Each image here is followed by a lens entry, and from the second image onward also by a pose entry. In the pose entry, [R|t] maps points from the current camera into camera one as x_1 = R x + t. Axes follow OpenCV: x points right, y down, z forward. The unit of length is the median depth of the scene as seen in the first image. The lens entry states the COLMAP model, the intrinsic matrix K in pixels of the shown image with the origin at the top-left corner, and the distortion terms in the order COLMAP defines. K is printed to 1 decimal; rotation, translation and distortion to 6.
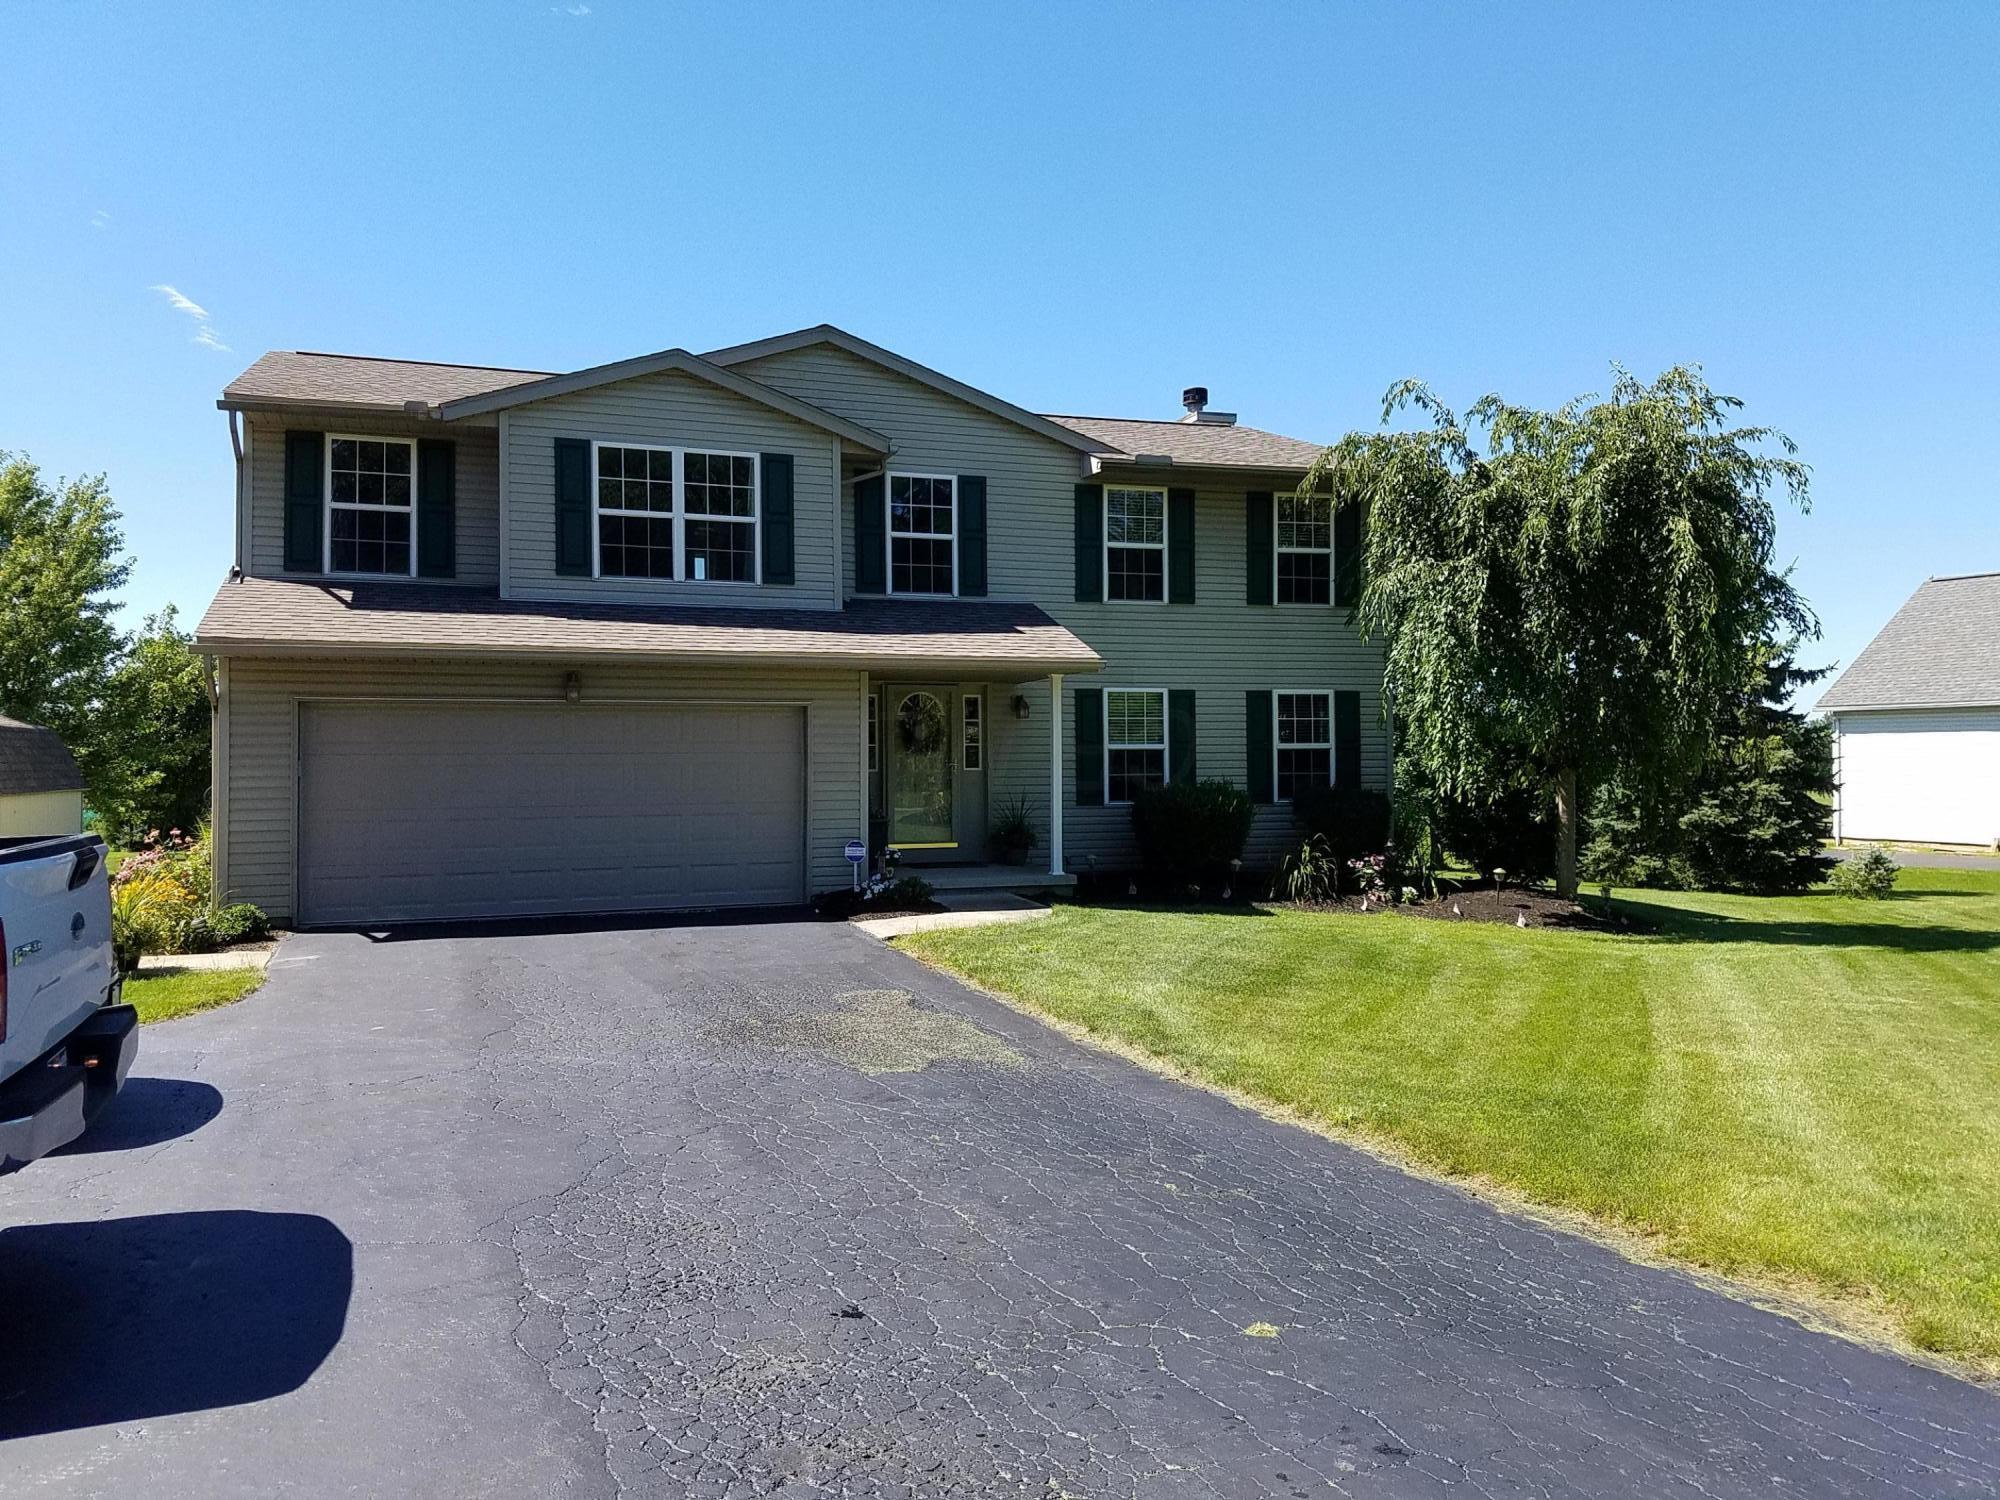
lens RADIAL K [[1556.5, 0, 1004.9], [0, 1556.5, 727.9], [0, 0, 1]] dist [0.273505, -0.504791]
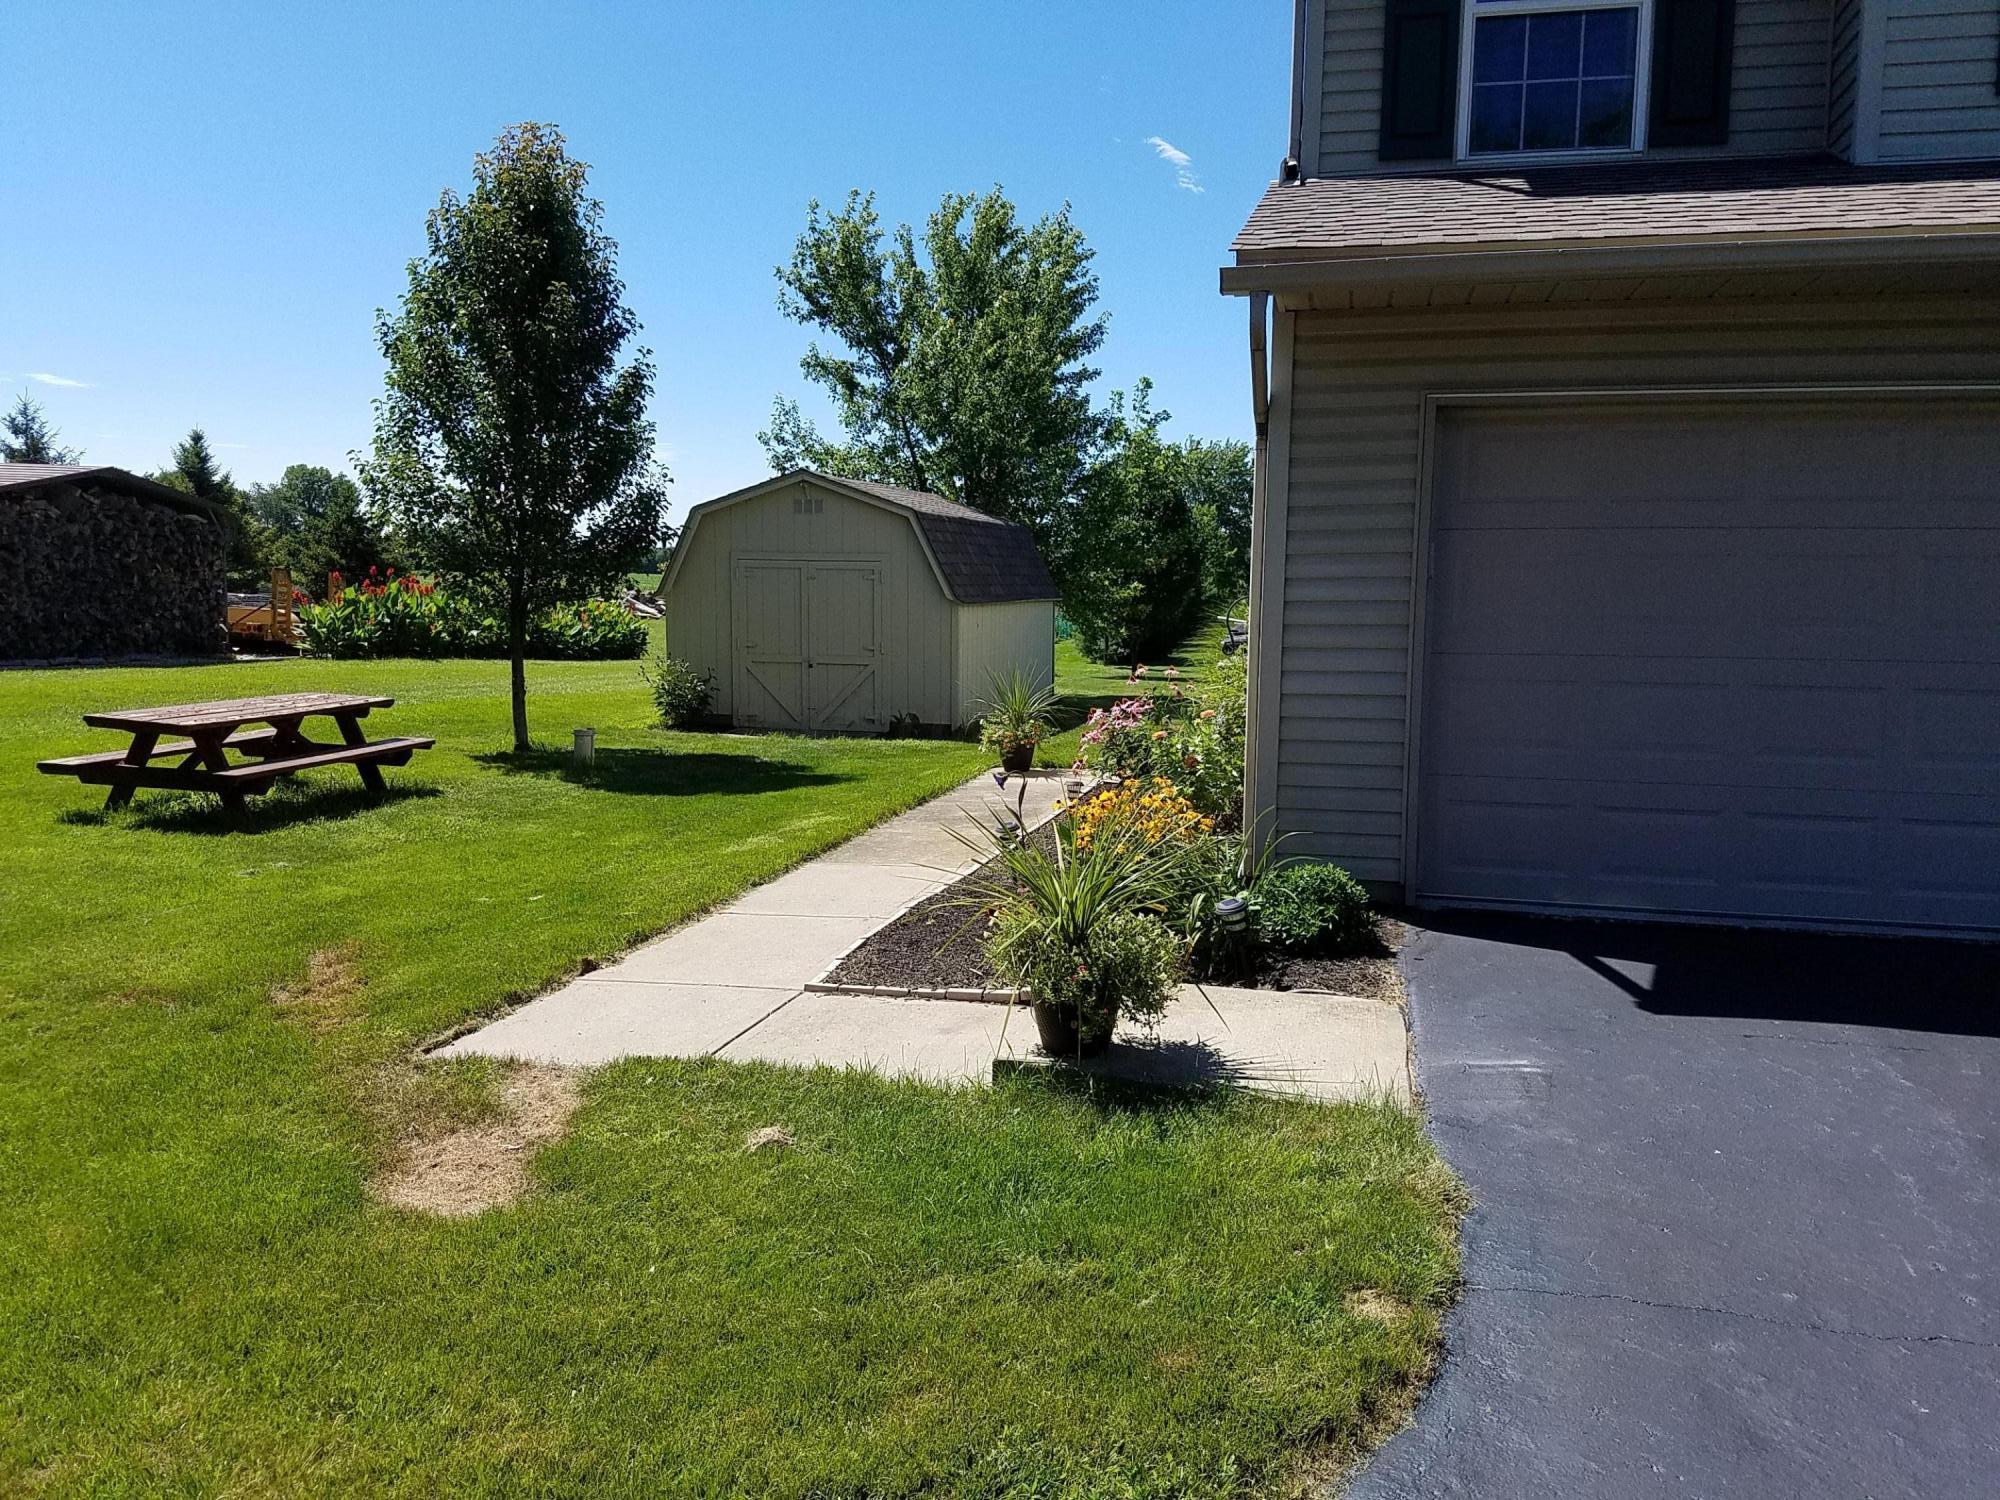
lens RADIAL K [[1556.5, 0, 1004.9], [0, 1556.5, 727.9], [0, 0, 1]] dist [0.273505, -0.504791]
pose [[0.846183, 0.064088, -0.529025, -0.265112], [-0.003077, 0.993313, 0.115413, 0.018580], [0.532884, -0.096033, 0.840721, 0.493353]]
